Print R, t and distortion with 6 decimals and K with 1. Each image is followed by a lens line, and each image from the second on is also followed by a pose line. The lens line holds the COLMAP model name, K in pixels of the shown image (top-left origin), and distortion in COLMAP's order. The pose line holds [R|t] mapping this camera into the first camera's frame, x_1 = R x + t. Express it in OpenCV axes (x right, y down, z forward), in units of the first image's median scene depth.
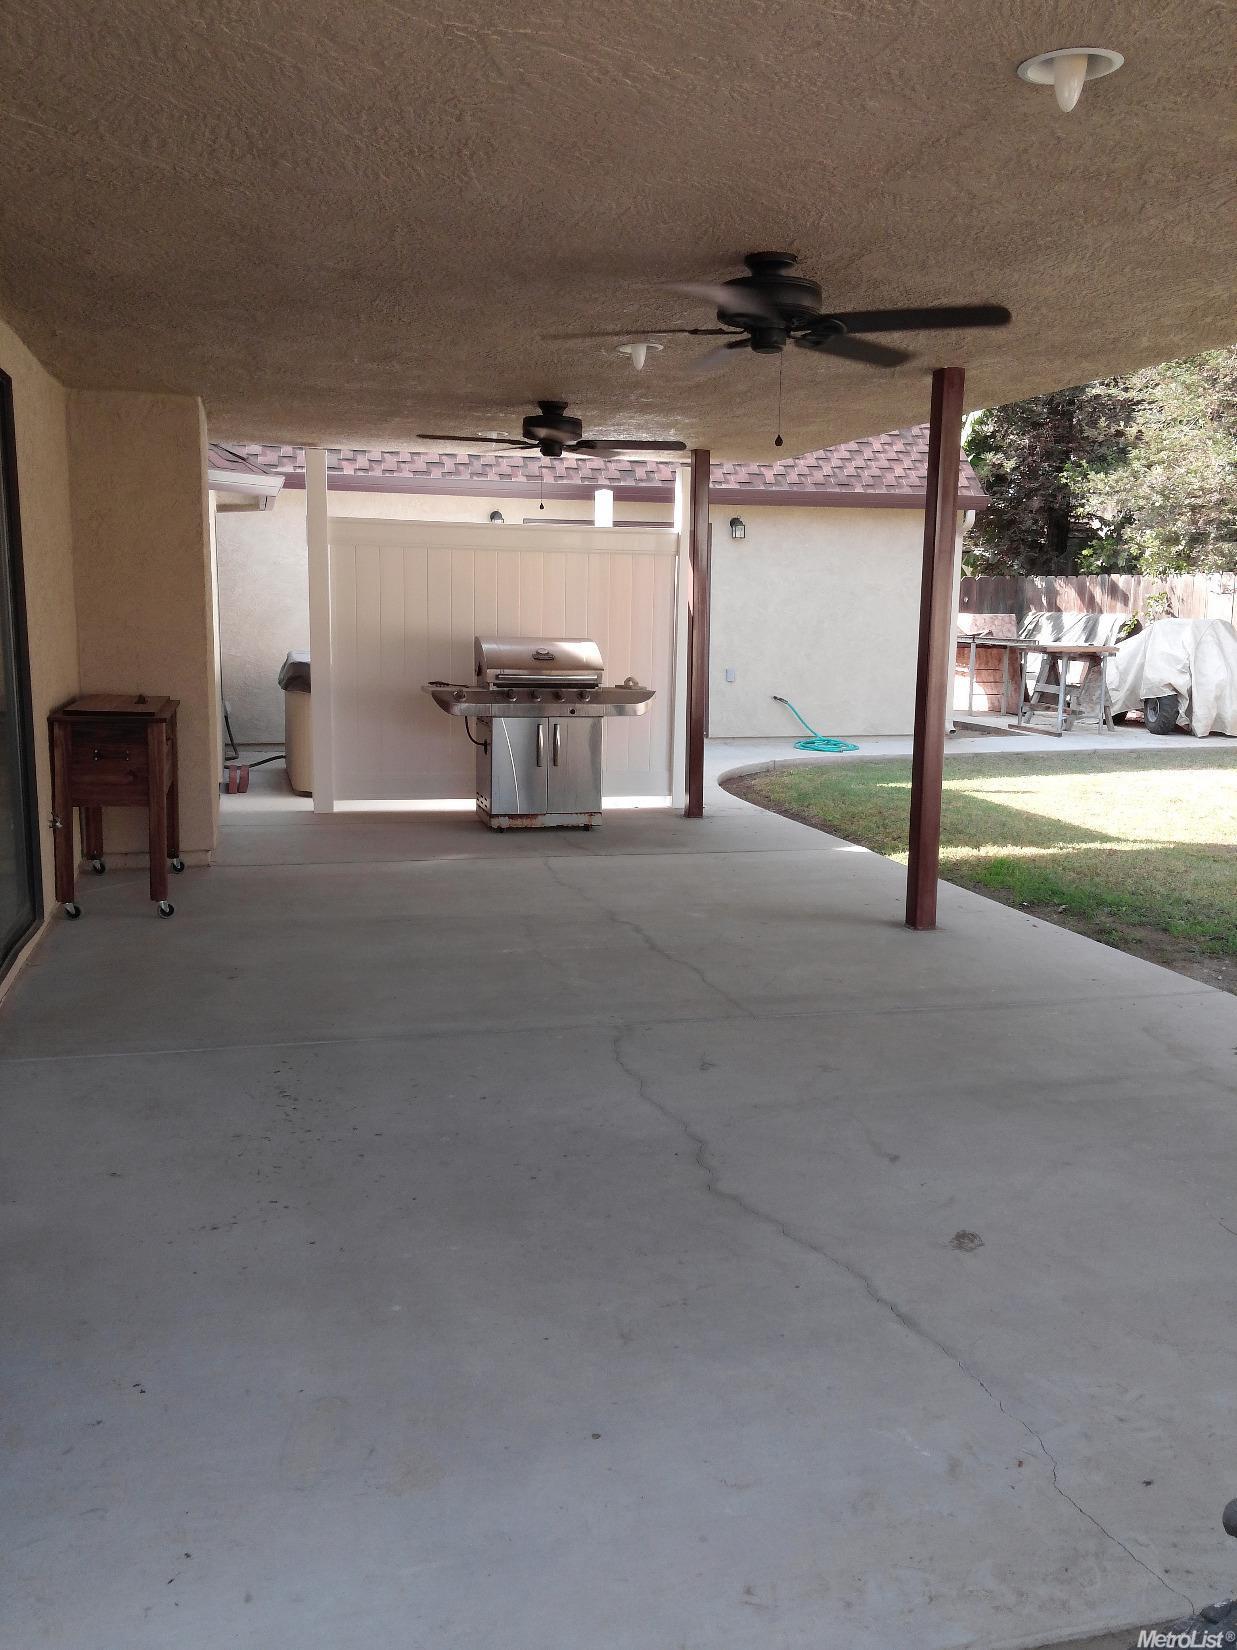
lens RADIAL K [[1172.1, 0, 618.5], [0, 1172.1, 825.0], [0, 0, 1]] dist [0.000328, 0.000453]
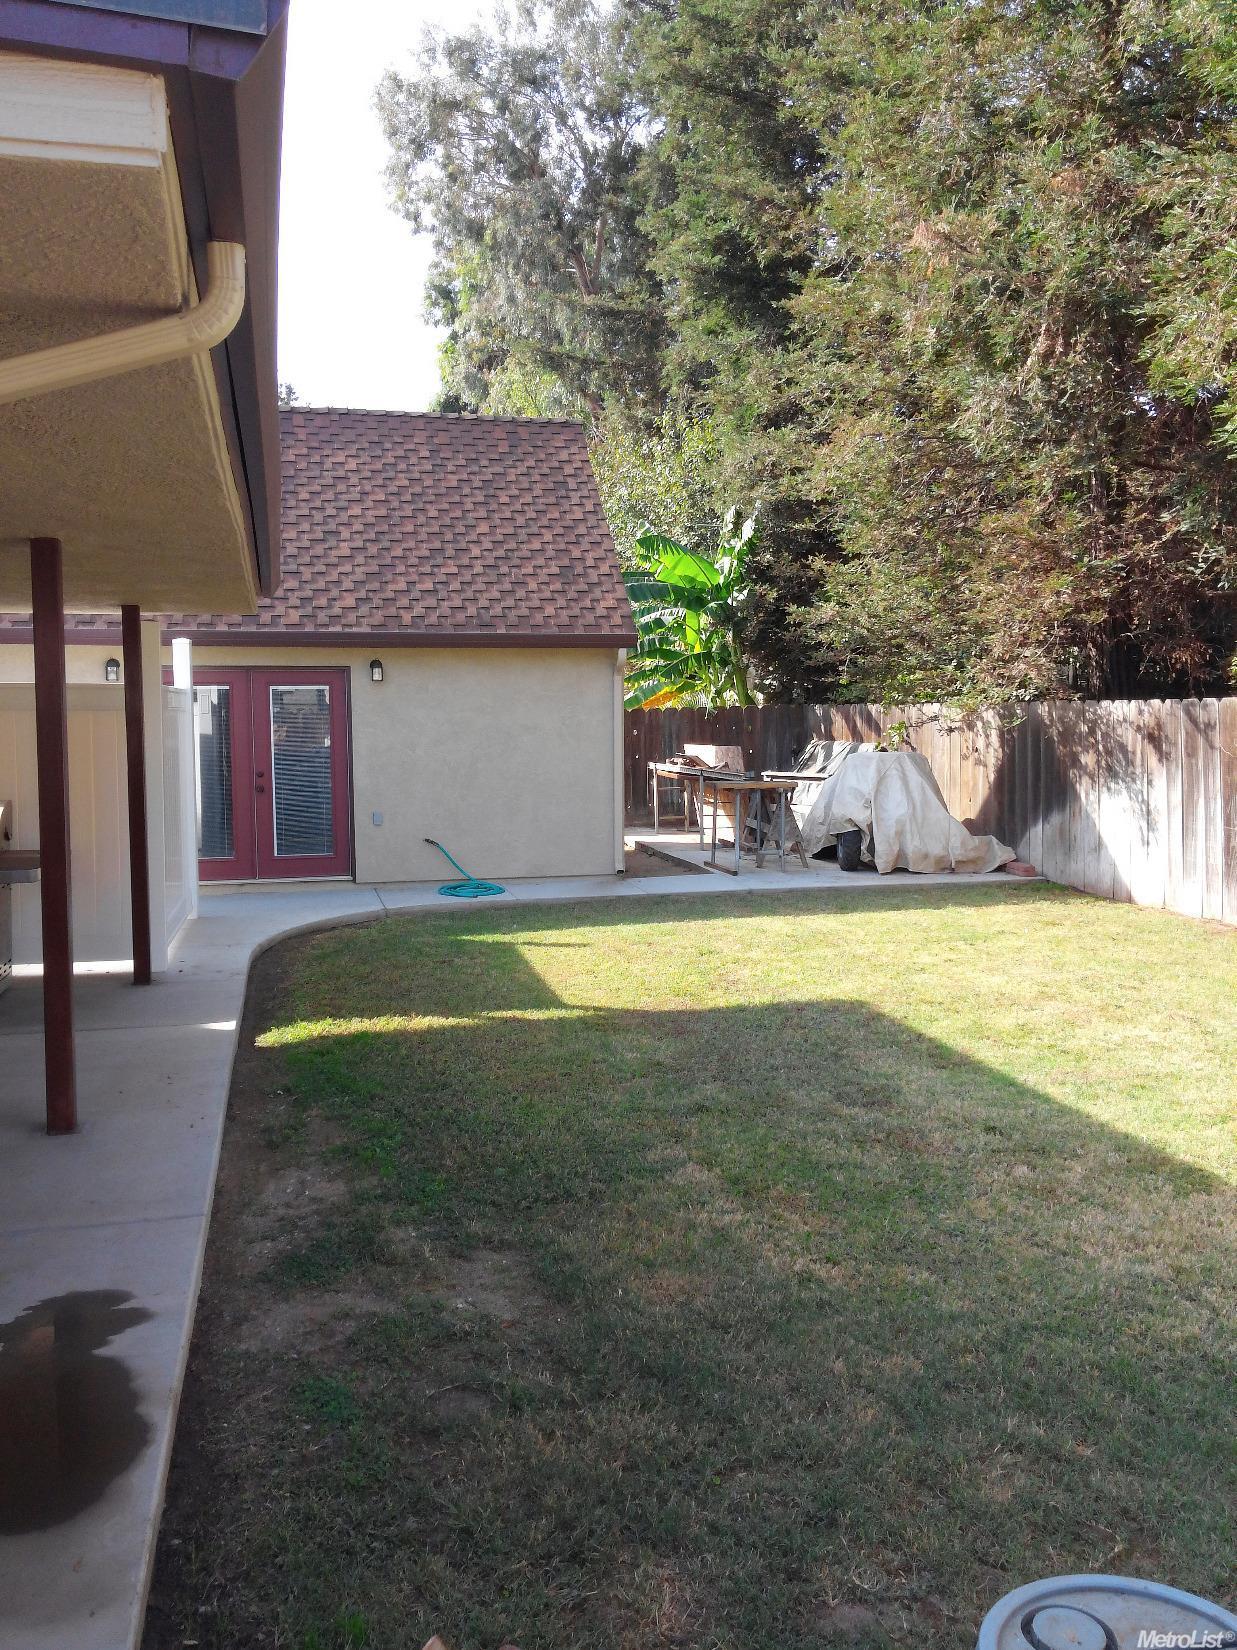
lens RADIAL K [[1172.1, 0, 618.5], [0, 1172.1, 825.0], [0, 0, 1]] dist [0.000328, 0.000453]
pose [[0.999904, -0.013194, 0.004243, 0.275047], [0.013547, 0.995095, -0.097991, -0.023092], [-0.002929, 0.098039, 0.995178, 0.031671]]
